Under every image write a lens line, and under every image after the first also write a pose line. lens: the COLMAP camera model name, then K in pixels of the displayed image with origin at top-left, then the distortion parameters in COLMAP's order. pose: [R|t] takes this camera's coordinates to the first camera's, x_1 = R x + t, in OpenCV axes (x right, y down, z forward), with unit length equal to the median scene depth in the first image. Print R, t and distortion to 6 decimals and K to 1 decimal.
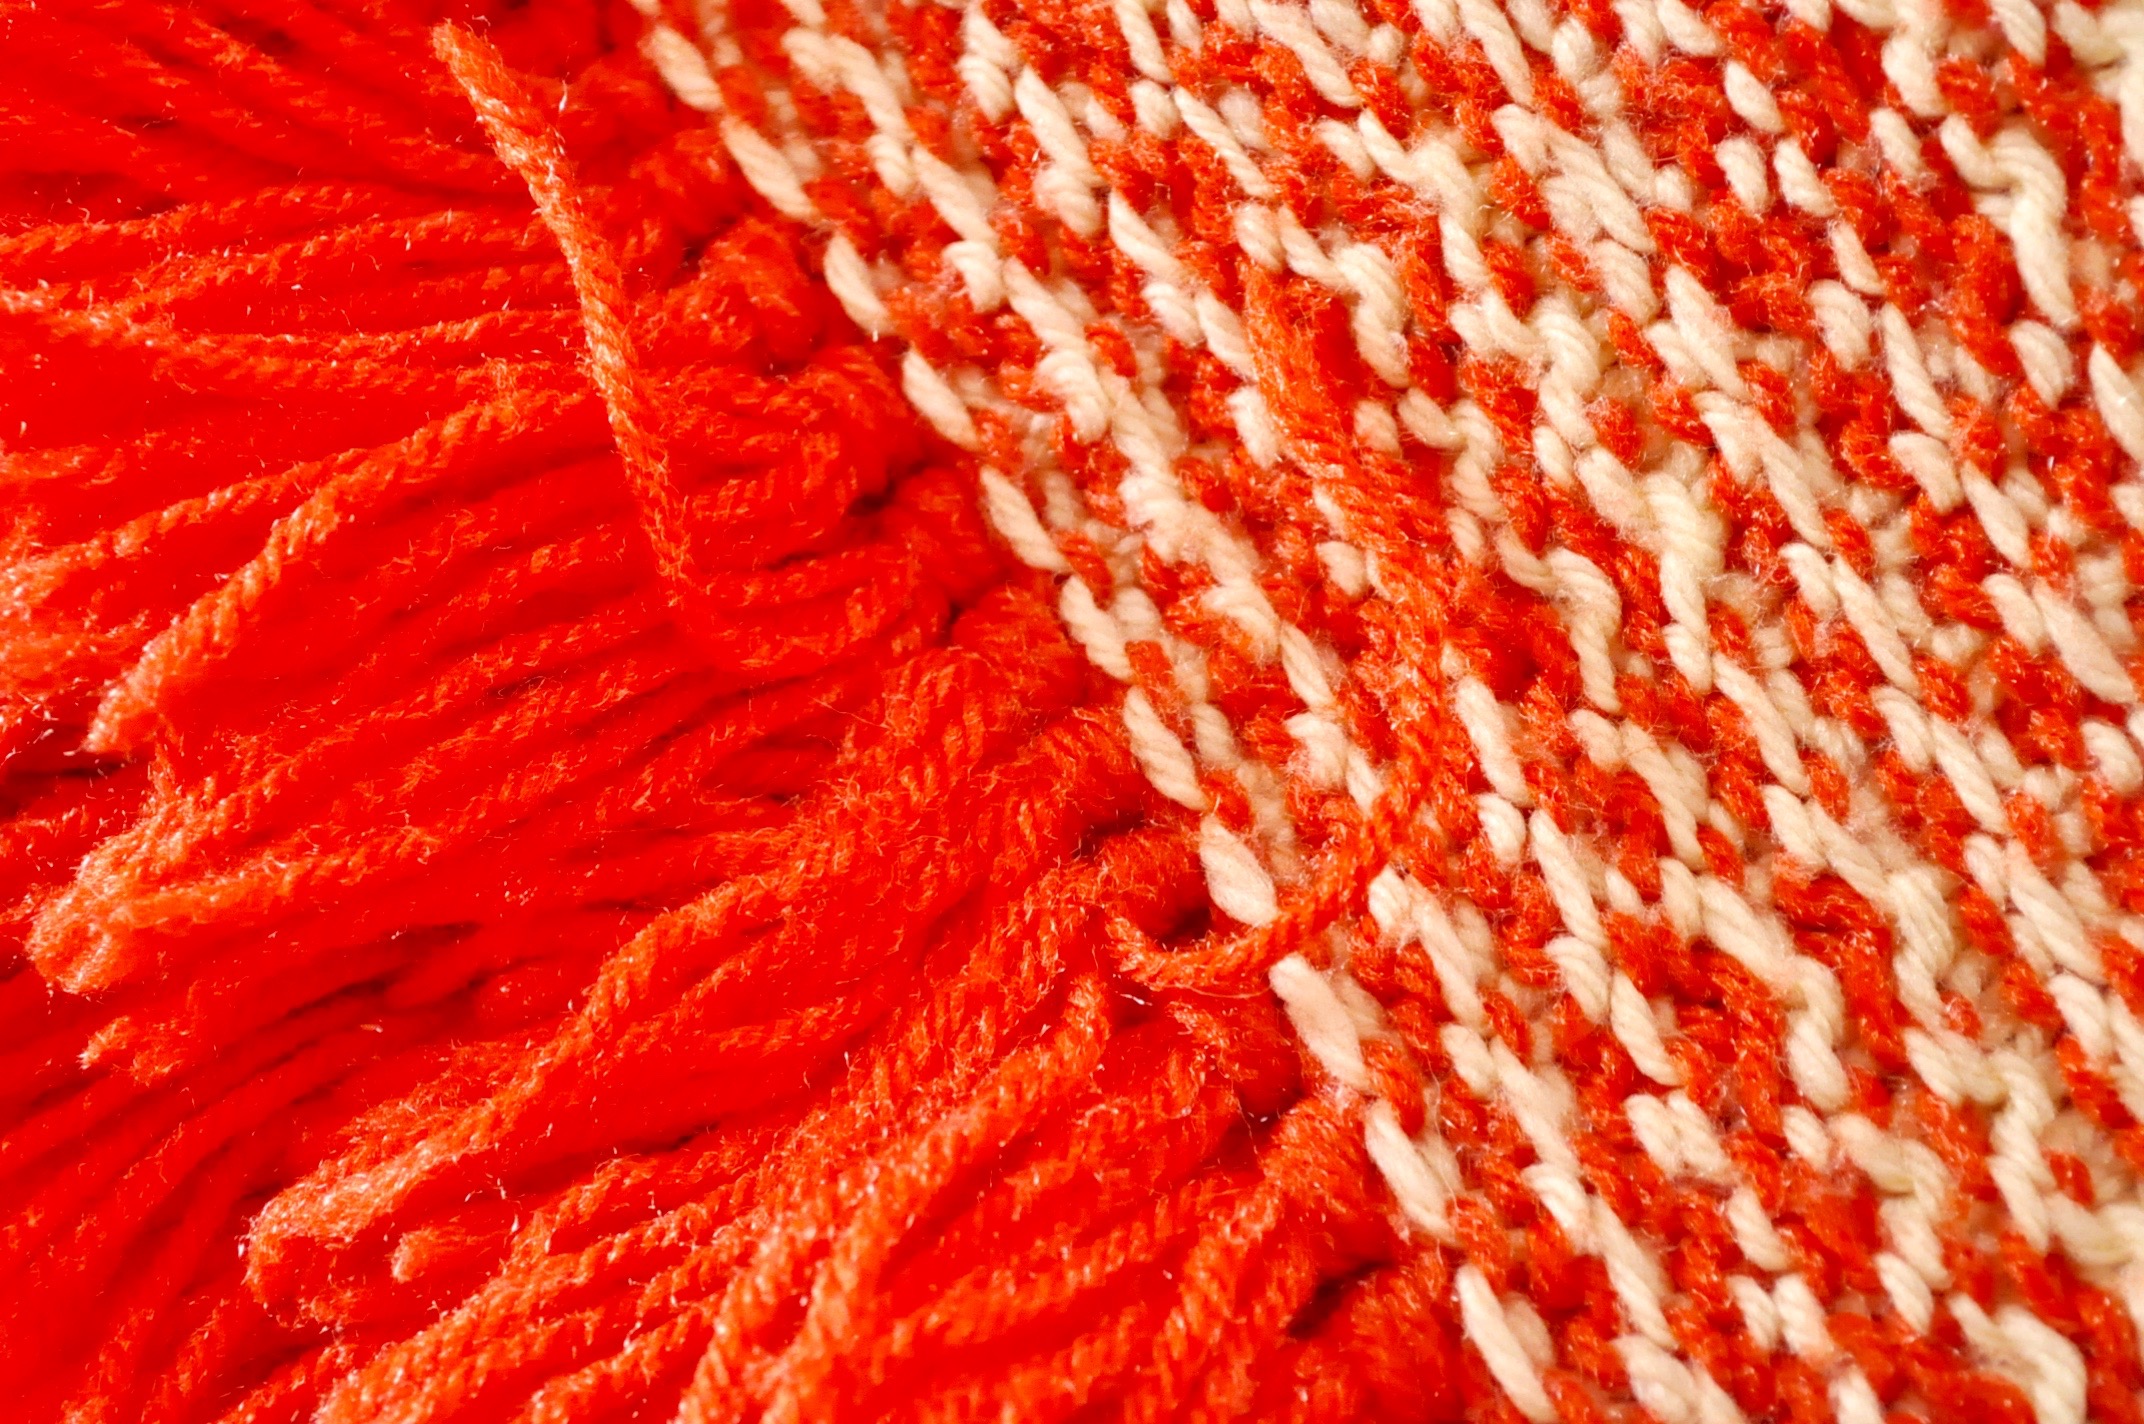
lens RADIAL K [[3799.7, 0, 1071.6], [0, 3799.7, 716.9], [0, 0, 1]] dist [-0.014619, 0.000000]
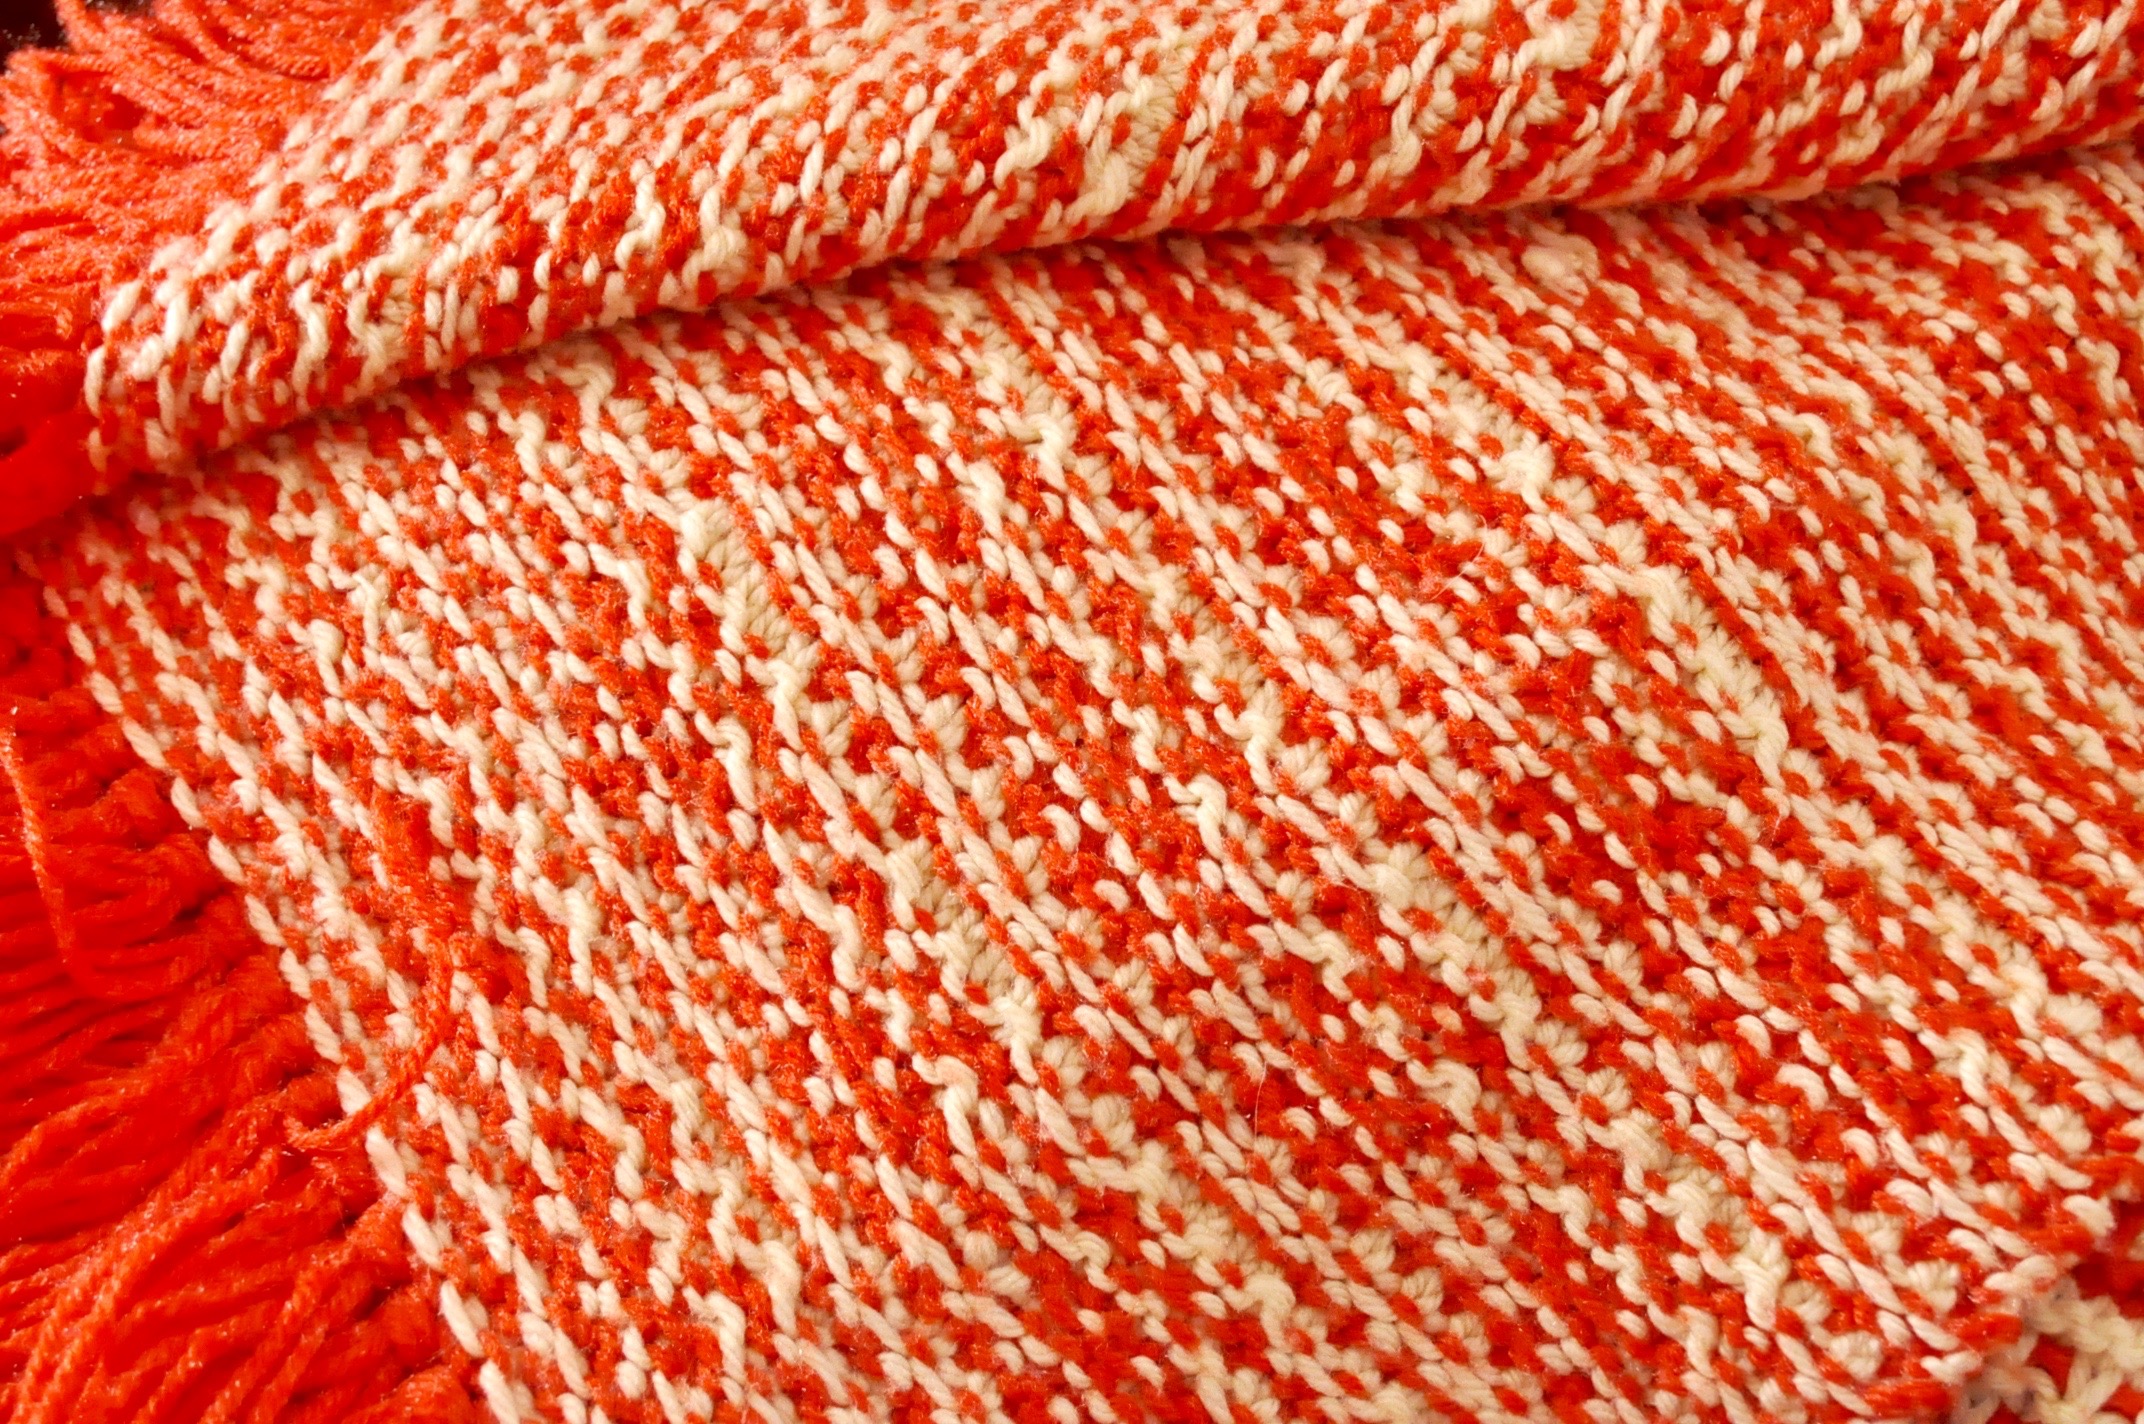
lens RADIAL K [[3021.3, 0, 1075.0], [0, 3021.3, 705.0], [0, 0, 1]] dist [0.005811, 0.000000]
pose [[0.996398, -0.008629, 0.084365, 0.289955], [0.022118, 0.986821, -0.160297, 0.103276], [-0.081870, 0.161585, 0.983457, -0.614775]]
